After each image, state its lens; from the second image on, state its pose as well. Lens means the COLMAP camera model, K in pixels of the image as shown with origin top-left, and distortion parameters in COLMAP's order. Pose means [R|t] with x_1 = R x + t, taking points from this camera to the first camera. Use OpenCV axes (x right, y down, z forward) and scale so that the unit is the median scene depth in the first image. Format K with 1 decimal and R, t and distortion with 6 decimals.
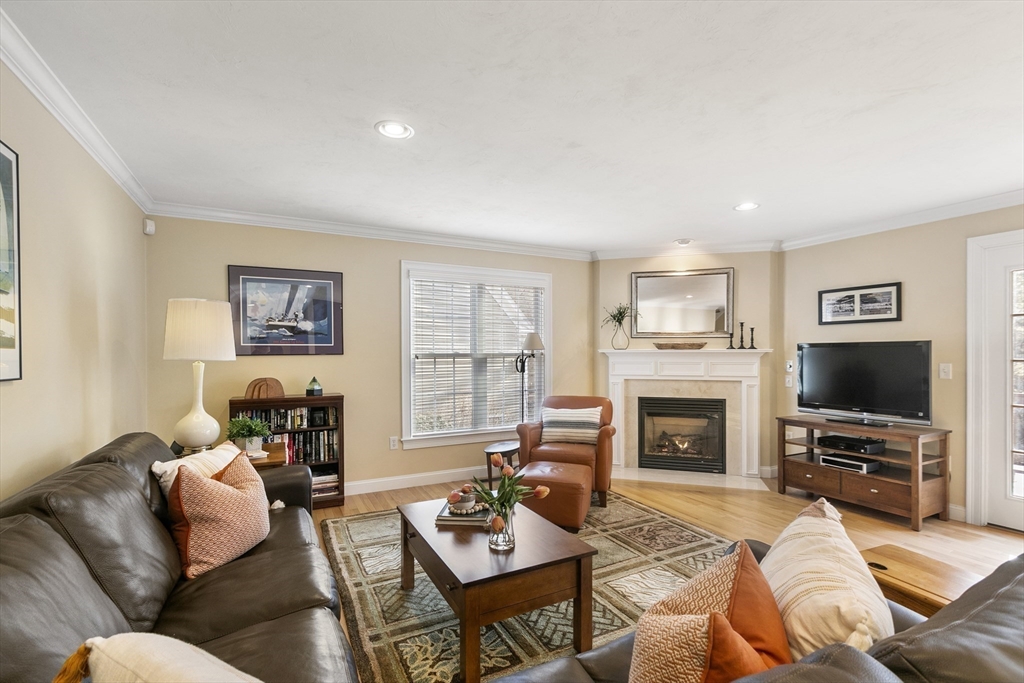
lens RADIAL K [[465.0, 0, 513.6], [0, 465.0, 351.2], [0, 0, 1]] dist [0.005545, 0.001051]
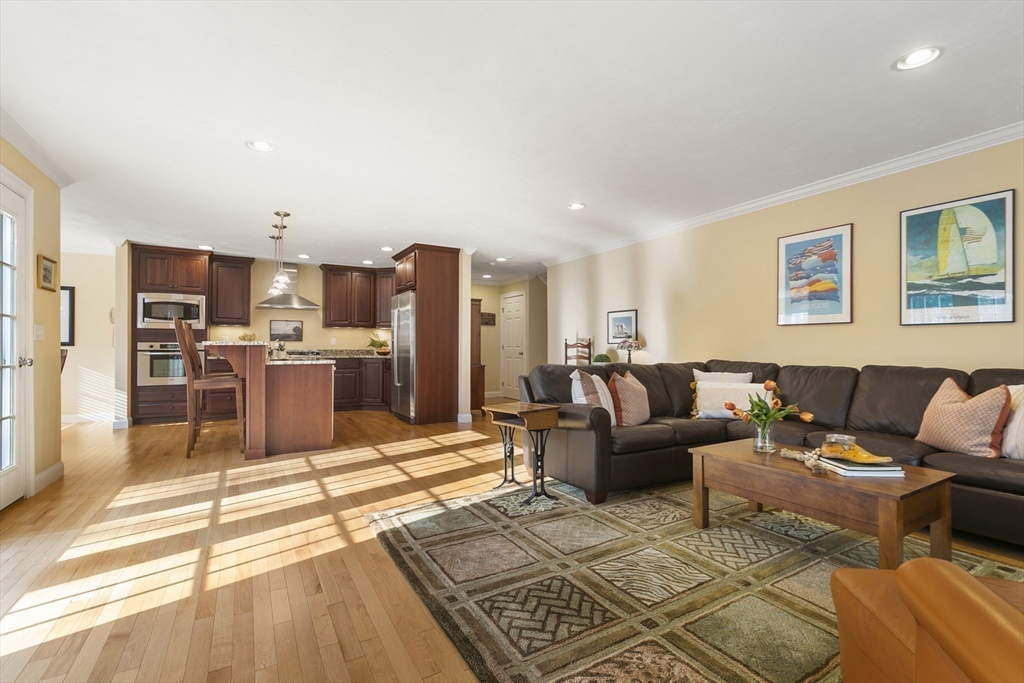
lens RADIAL K [[465.0, 0, 510.7], [0, 465.0, 342.6], [0, 0, 1]] dist [0.005545, 0.001051]
pose [[-0.998992, 0.002334, -0.044831, 0.321658], [0.002854, 0.999929, -0.011548, 0.059581], [0.044801, -0.011665, -0.998928, 0.988343]]
